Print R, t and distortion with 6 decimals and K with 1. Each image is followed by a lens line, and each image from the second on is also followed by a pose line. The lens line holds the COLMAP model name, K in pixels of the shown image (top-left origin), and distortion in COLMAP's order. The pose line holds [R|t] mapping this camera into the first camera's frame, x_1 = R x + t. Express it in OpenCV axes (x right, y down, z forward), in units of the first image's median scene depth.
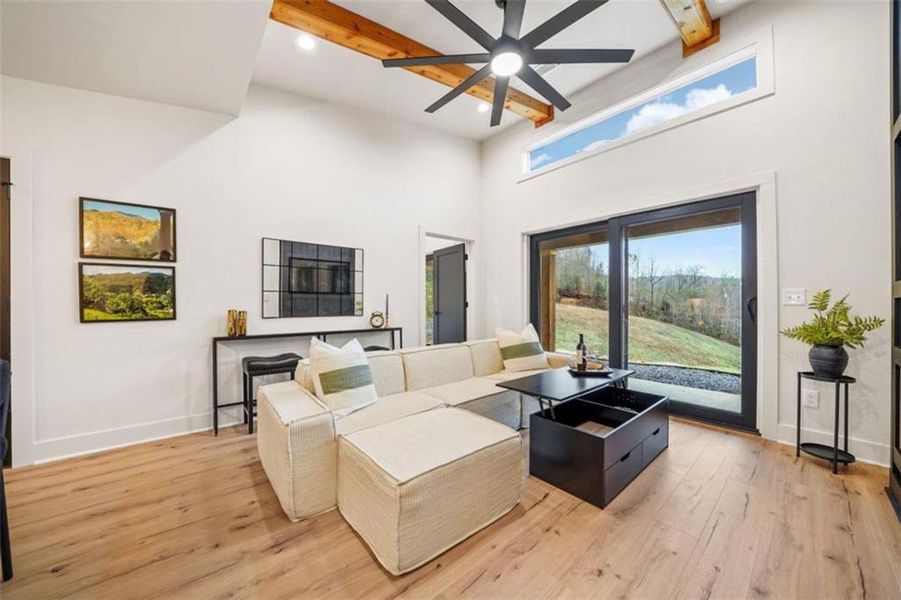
lens RADIAL K [[310.1, 0, 462.6], [0, 310.1, 302.2], [0, 0, 1]] dist [-0.000133, -0.000089]
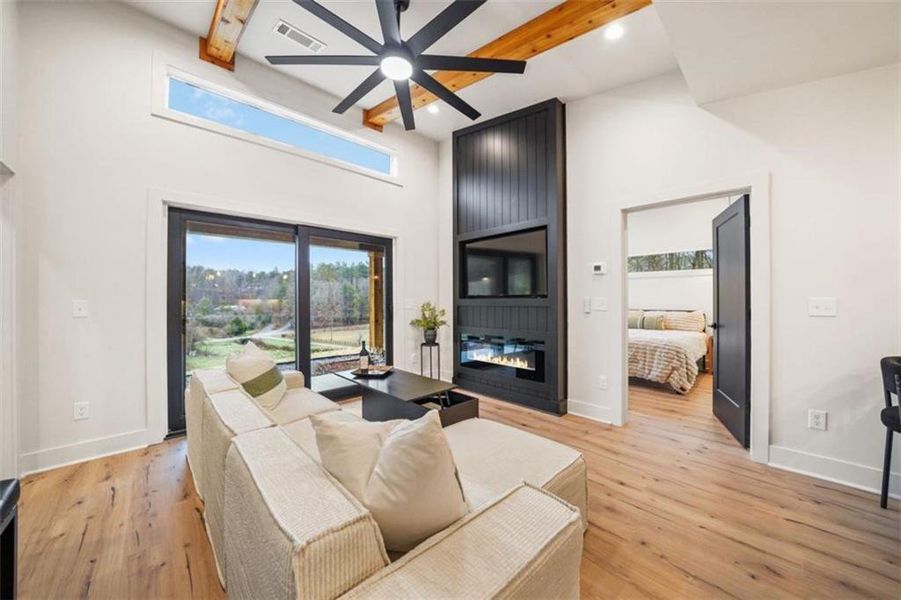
lens RADIAL K [[312.5, 0, 459.6], [0, 312.5, 297.2], [0, 0, 1]] dist [-0.014589, -0.000070]
pose [[-0.072178, 0.002167, 0.997389, -0.853138], [0.006296, 0.999979, -0.001717, -0.061712], [-0.997372, 0.006155, -0.072190, 0.923444]]
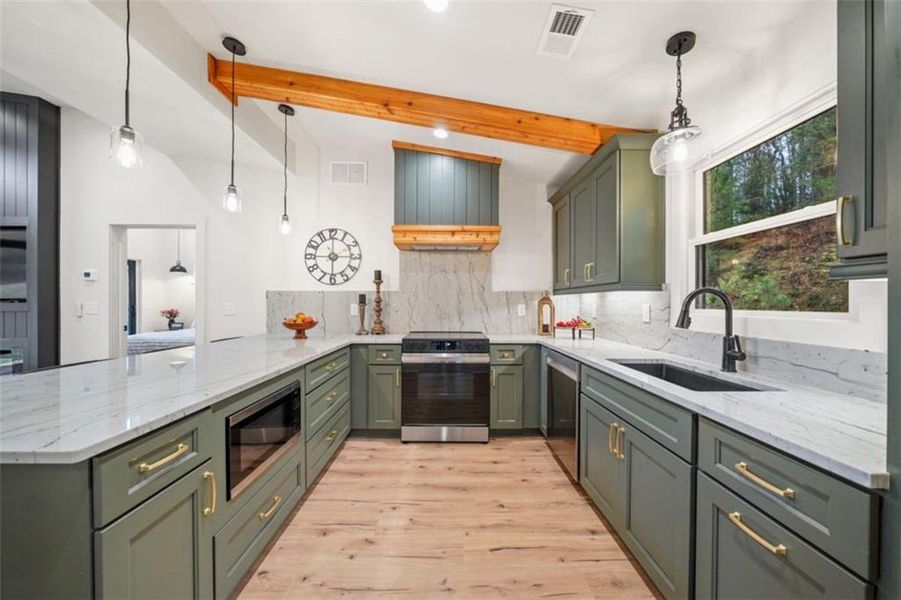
lens RADIAL K [[310.1, 0, 462.6], [0, 310.1, 302.2], [0, 0, 1]] dist [-0.000133, -0.000089]
pose [[-0.768623, -0.008060, 0.639651, -1.880766], [-0.006099, 0.999968, 0.005272, -0.076701], [-0.639673, 0.000150, -0.768647, 0.182638]]
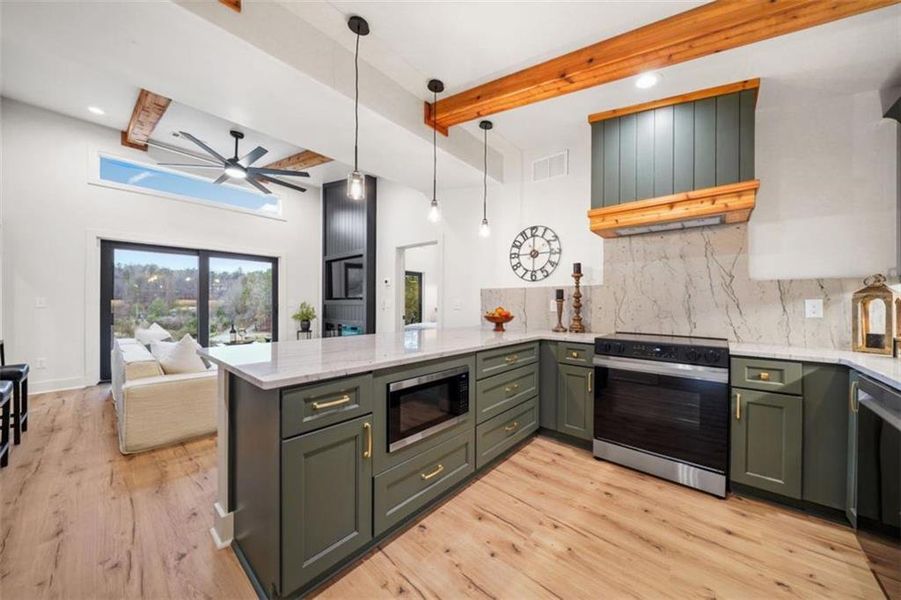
lens RADIAL K [[310.1, 0, 462.6], [0, 310.1, 302.2], [0, 0, 1]] dist [-0.000133, -0.000089]
pose [[-0.155818, -0.005007, 0.987773, -1.895970], [-0.000772, 0.999987, 0.004947, -0.048954], [-0.987785, 0.000008, -0.155820, -0.013865]]
